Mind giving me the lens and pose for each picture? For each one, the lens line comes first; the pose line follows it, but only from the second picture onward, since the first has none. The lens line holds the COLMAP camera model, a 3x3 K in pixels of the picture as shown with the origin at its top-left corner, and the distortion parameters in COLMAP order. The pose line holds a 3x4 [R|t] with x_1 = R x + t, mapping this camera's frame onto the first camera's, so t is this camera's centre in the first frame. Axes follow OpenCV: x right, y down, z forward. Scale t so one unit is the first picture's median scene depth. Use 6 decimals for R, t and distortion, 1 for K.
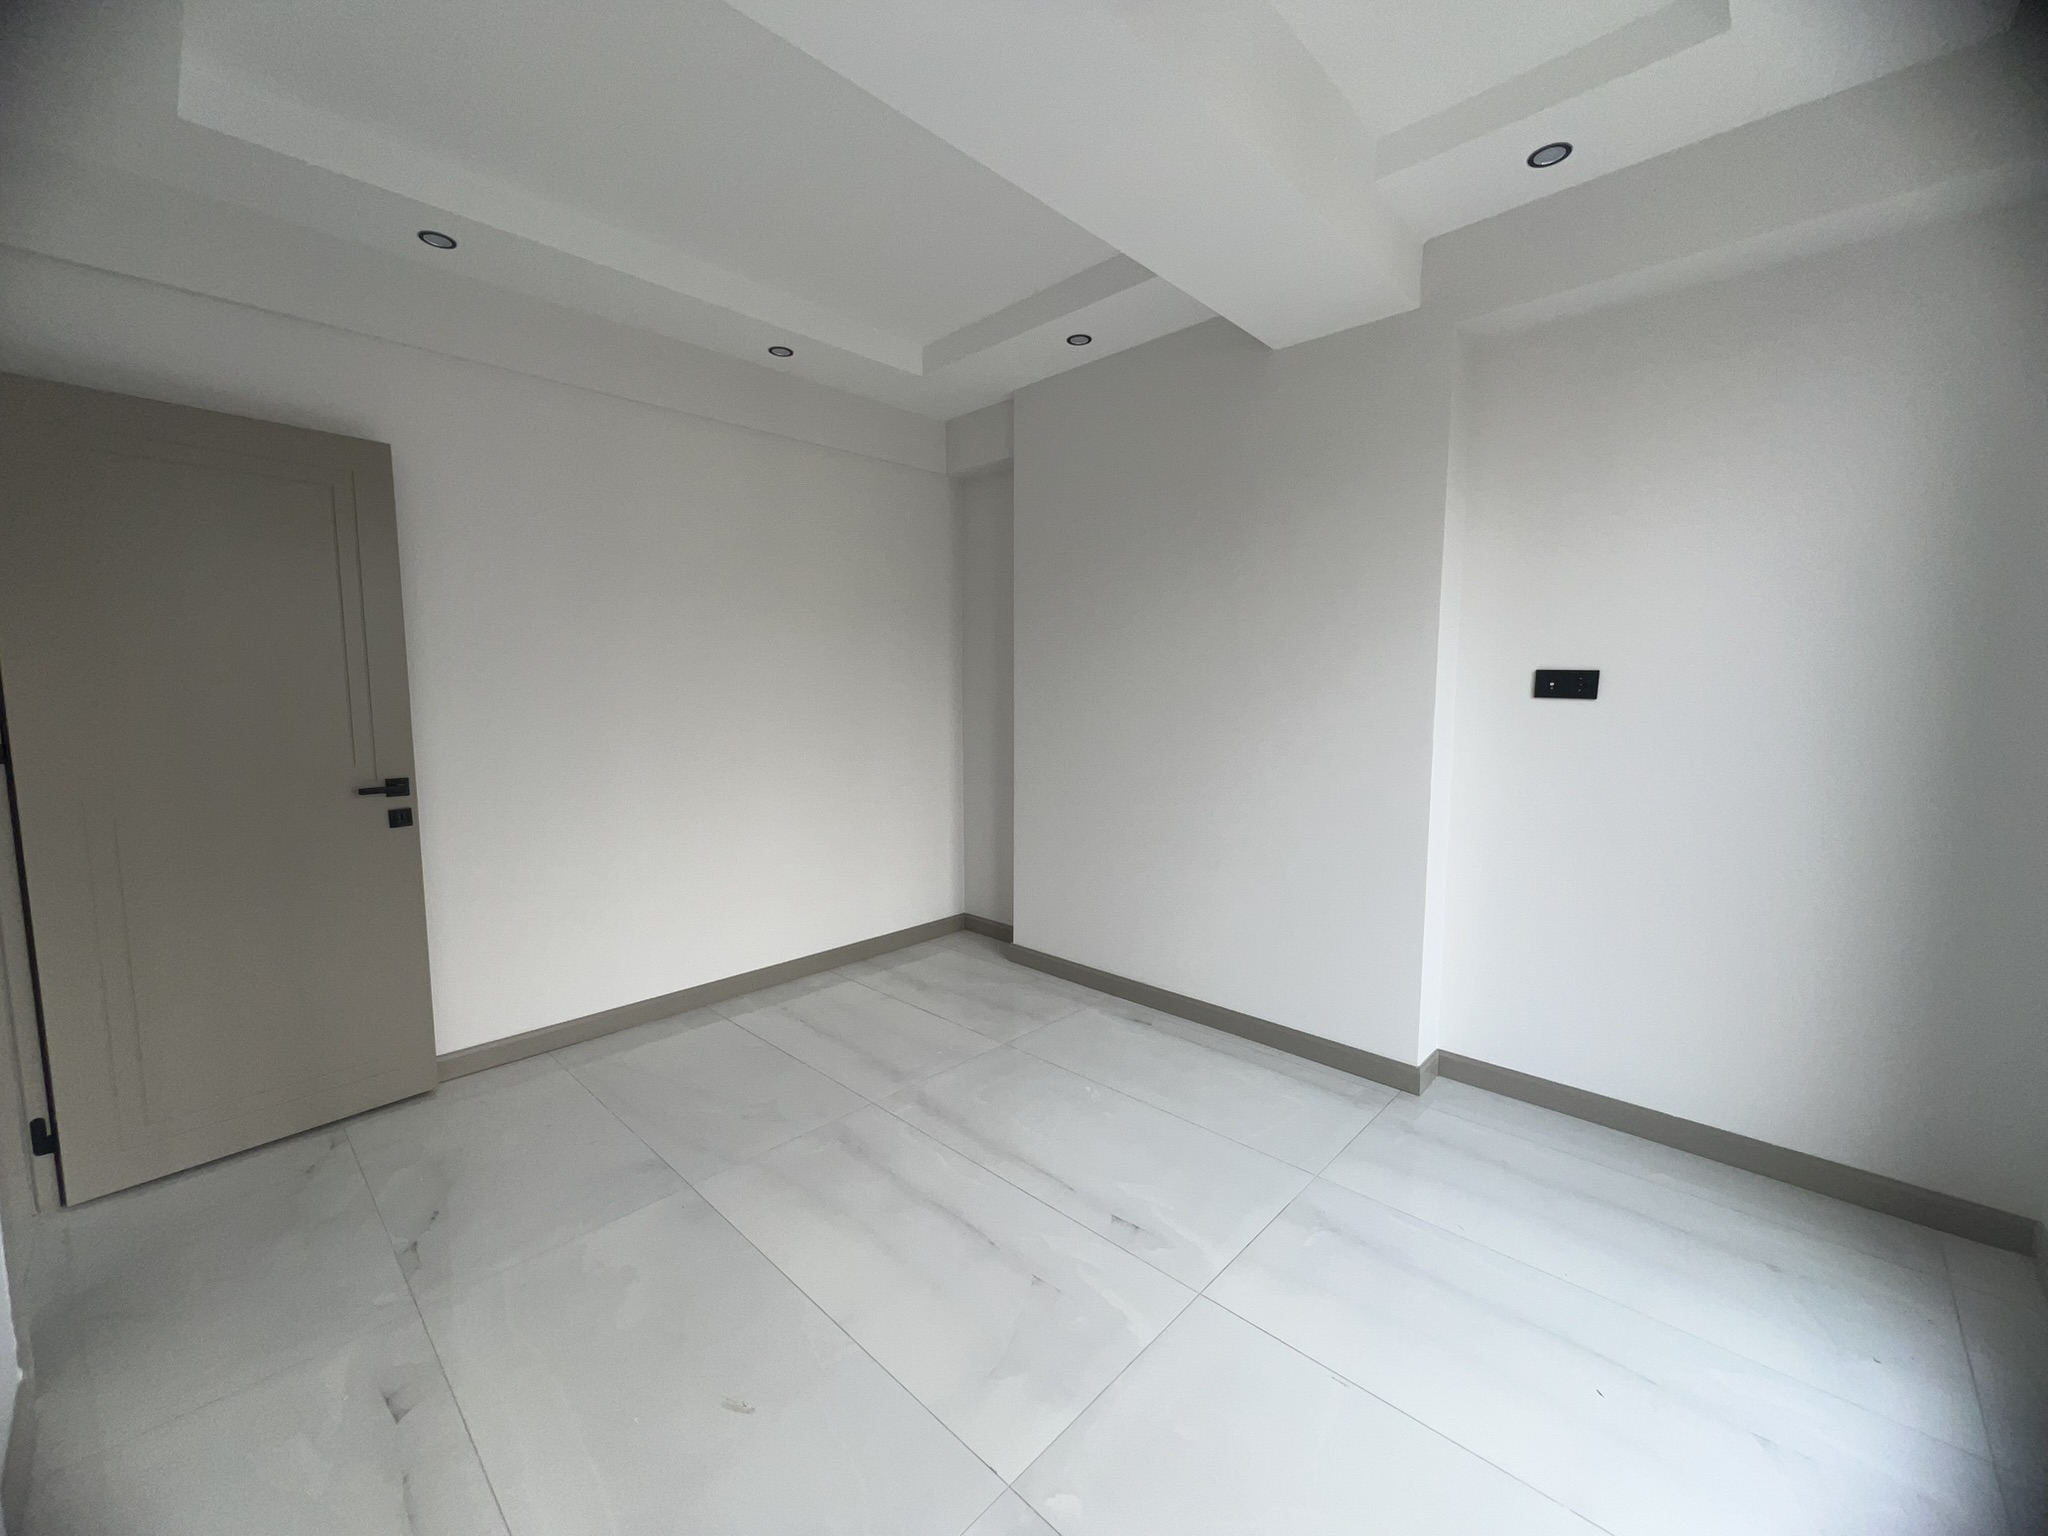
lens RADIAL K [[821.4, 0, 1017.4], [0, 821.4, 760.6], [0, 0, 1]] dist [-0.001335, 0.000463]
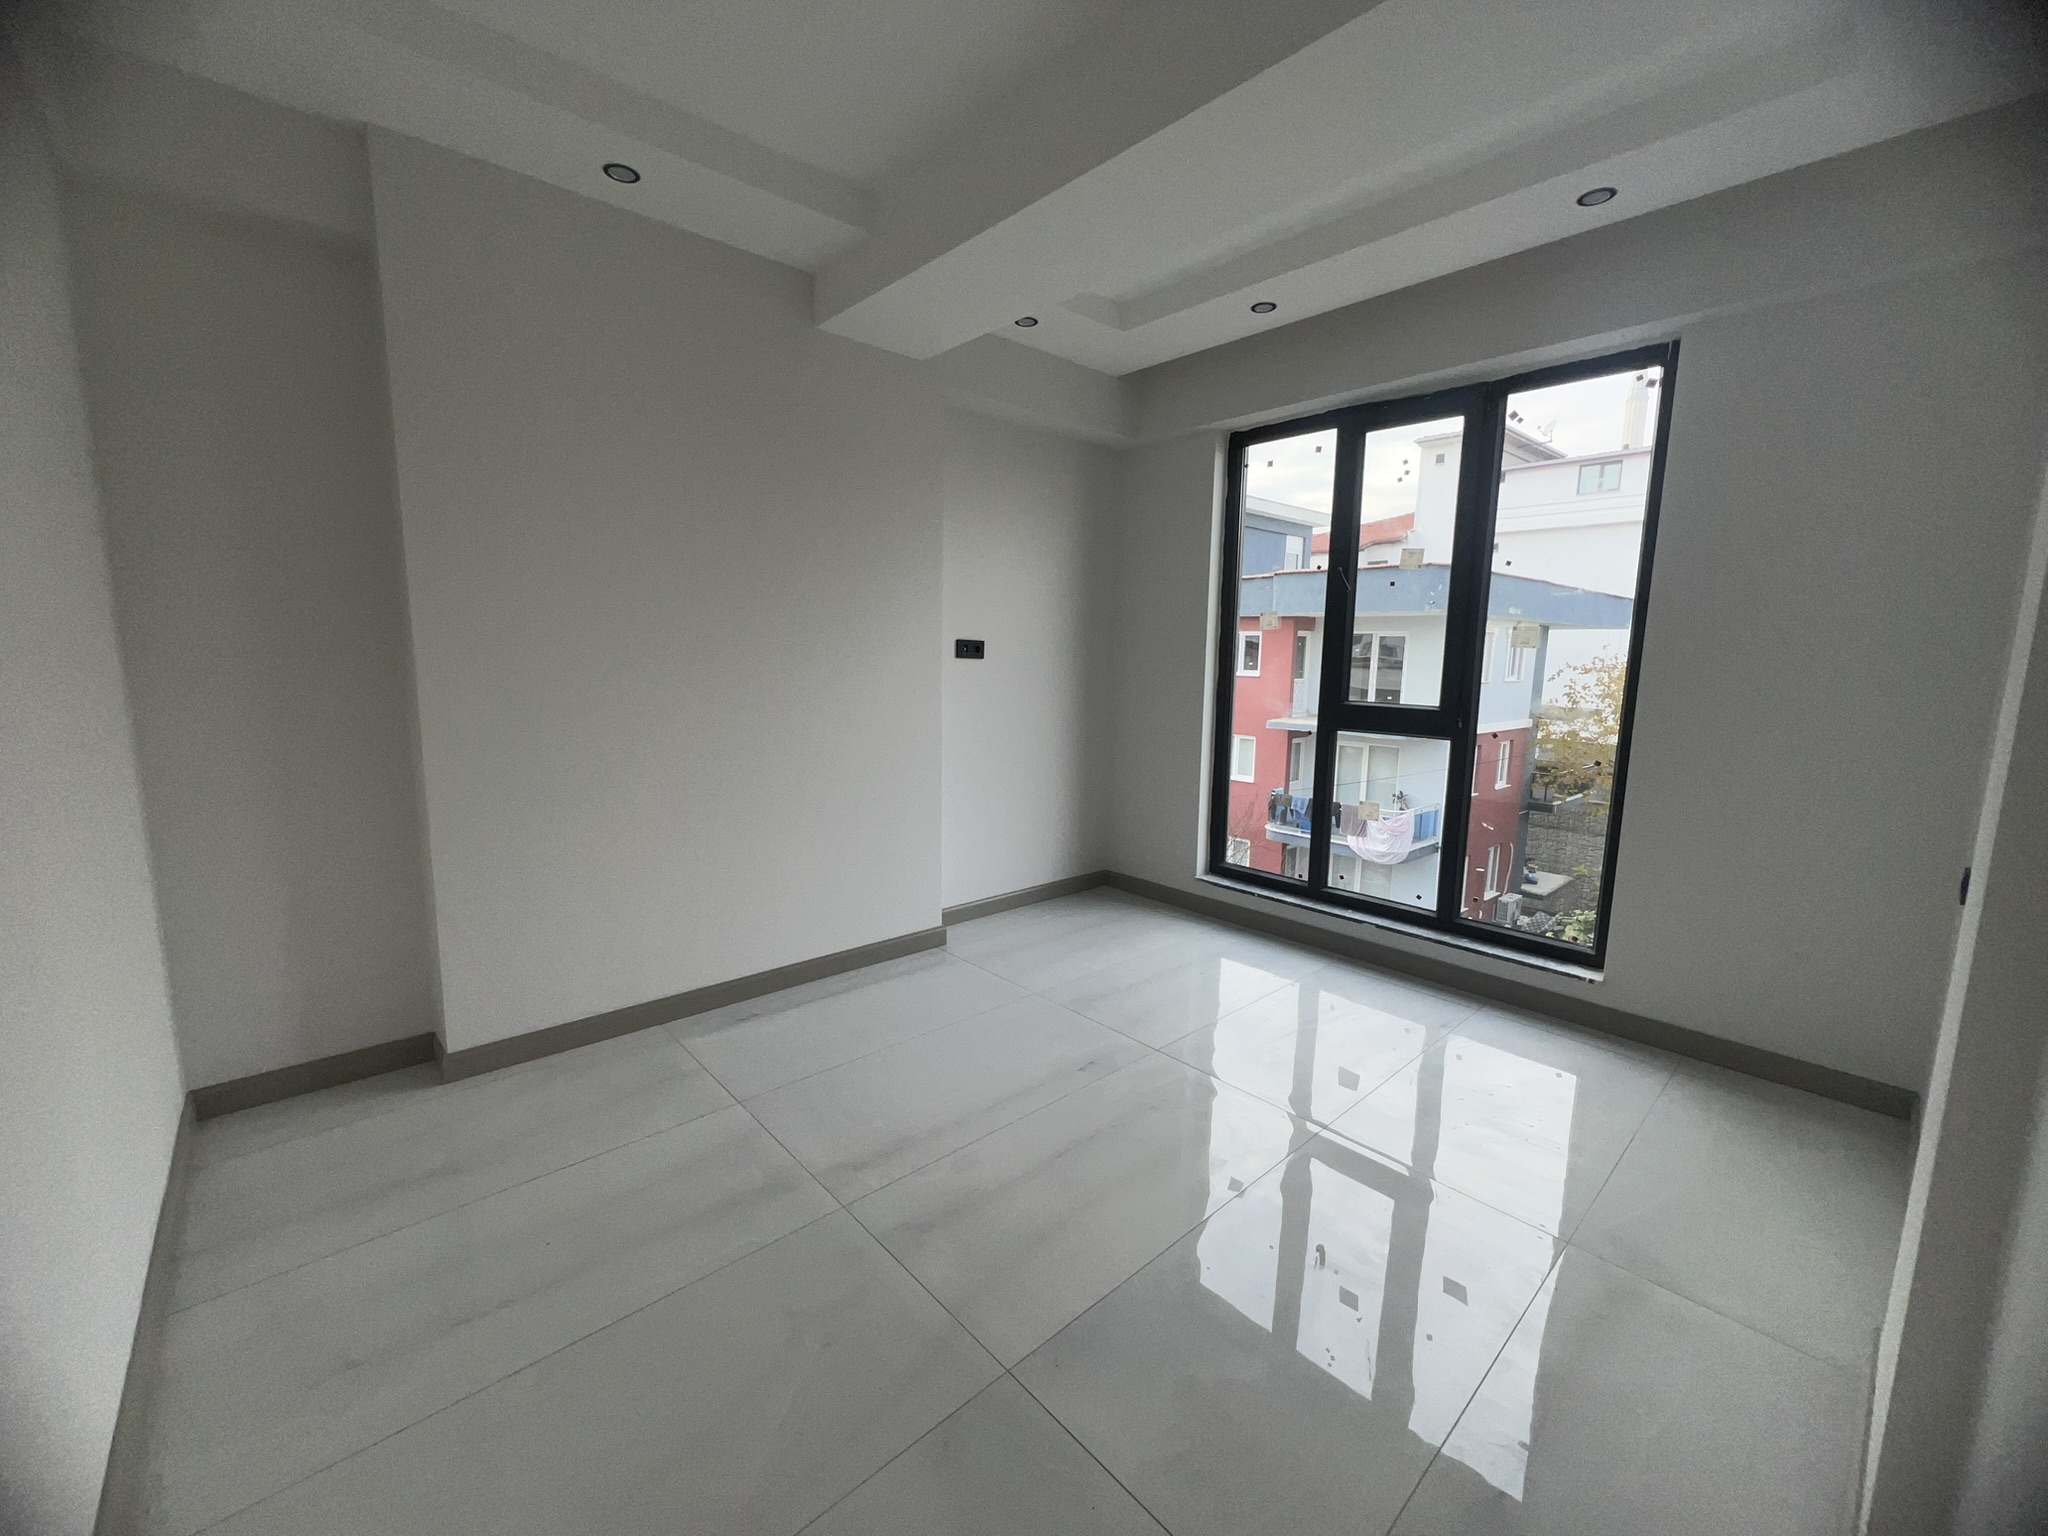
lens RADIAL K [[821.4, 0, 1020.3], [0, 821.4, 759.5], [0, 0, 1]] dist [-0.001335, 0.000463]
pose [[0.062671, -0.125523, 0.990109, -0.831928], [0.075882, 0.989787, 0.120679, -0.061233], [-0.995145, 0.067568, 0.071556, 0.741939]]
